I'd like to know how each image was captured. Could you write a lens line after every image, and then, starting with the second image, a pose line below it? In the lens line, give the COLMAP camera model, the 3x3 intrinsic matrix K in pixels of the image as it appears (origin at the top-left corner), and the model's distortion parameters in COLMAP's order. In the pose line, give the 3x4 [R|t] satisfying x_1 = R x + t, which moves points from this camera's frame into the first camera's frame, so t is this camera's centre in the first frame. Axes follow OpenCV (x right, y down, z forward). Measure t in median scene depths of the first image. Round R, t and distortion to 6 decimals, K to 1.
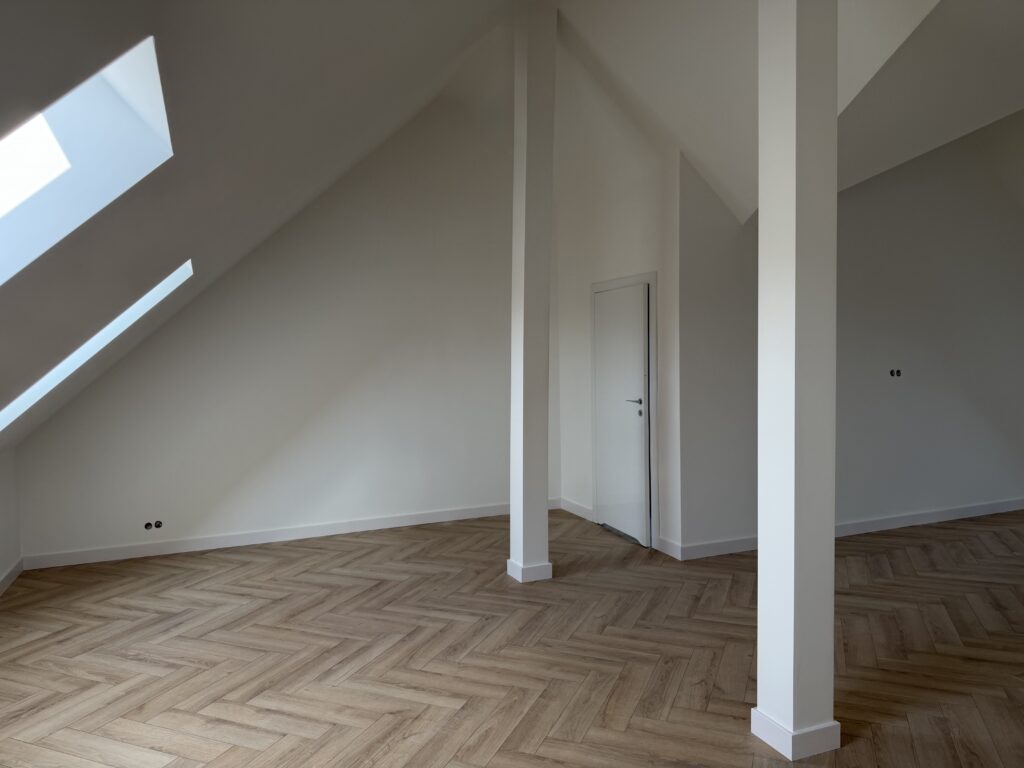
lens RADIAL K [[749.3, 0, 512.0], [0, 749.3, 384.0], [0, 0, 1]] dist [0.002018, -0.001421]
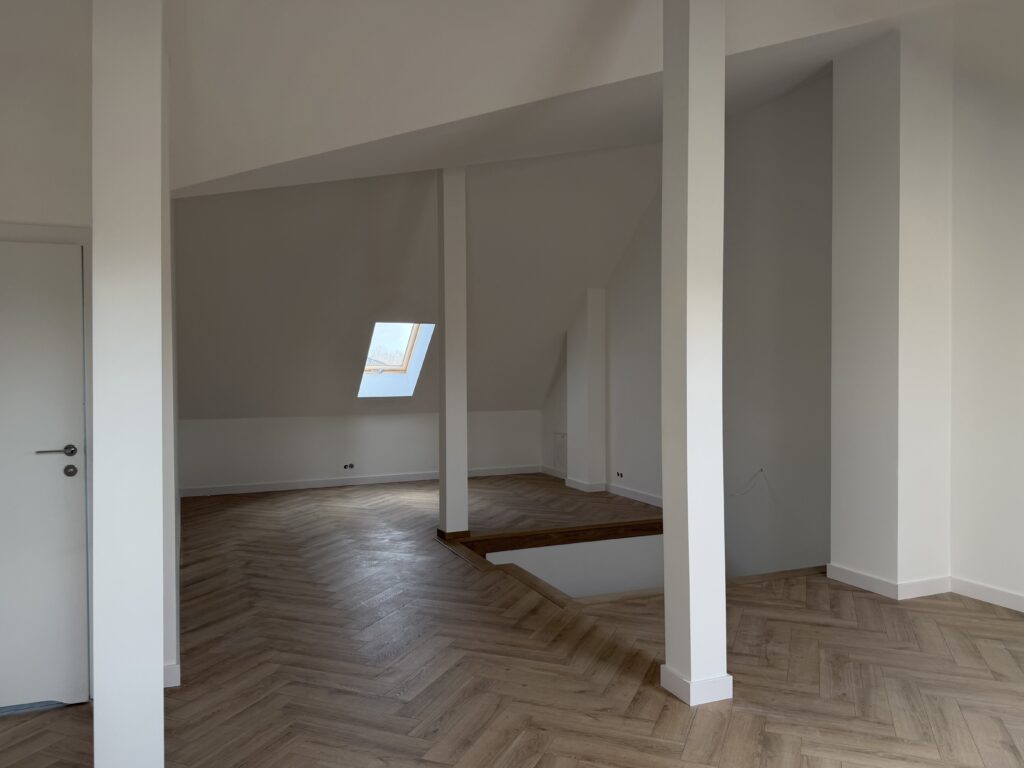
lens RADIAL K [[749.3, 0, 512.0], [0, 749.3, 384.0], [0, 0, 1]] dist [0.002018, -0.001421]
pose [[-0.034419, 0.001850, 0.999406, -0.611632], [0.046964, 0.998897, -0.000231, -0.016709], [-0.998303, 0.046928, -0.034468, 1.006819]]
